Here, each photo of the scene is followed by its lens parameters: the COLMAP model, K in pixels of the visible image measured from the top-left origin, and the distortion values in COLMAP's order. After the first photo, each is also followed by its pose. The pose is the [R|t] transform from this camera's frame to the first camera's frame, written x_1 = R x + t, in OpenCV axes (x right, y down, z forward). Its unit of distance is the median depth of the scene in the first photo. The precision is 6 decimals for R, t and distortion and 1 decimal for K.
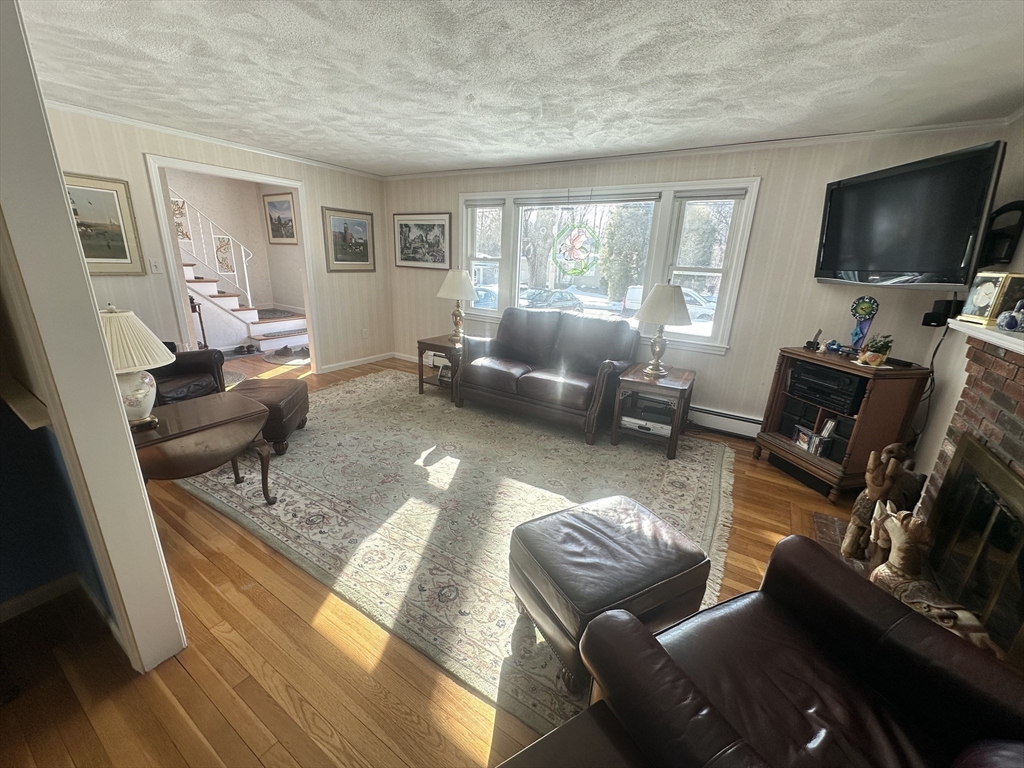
lens RADIAL K [[407.5, 0, 505.9], [0, 407.5, 380.4], [0, 0, 1]] dist [0.000110, 0.000443]
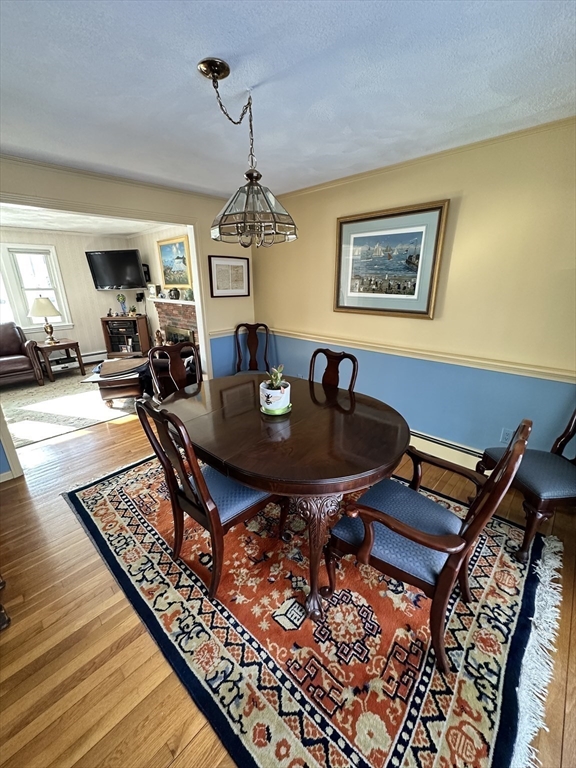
lens RADIAL K [[305.6, 0, 290.6], [0, 305.6, 383.3], [0, 0, 1]] dist [0.000110, 0.000443]
pose [[0.176552, -0.351276, 0.919475, -1.068926], [0.300484, 0.908791, 0.289497, 0.098873], [-0.937304, 0.225176, 0.266002, -0.548909]]
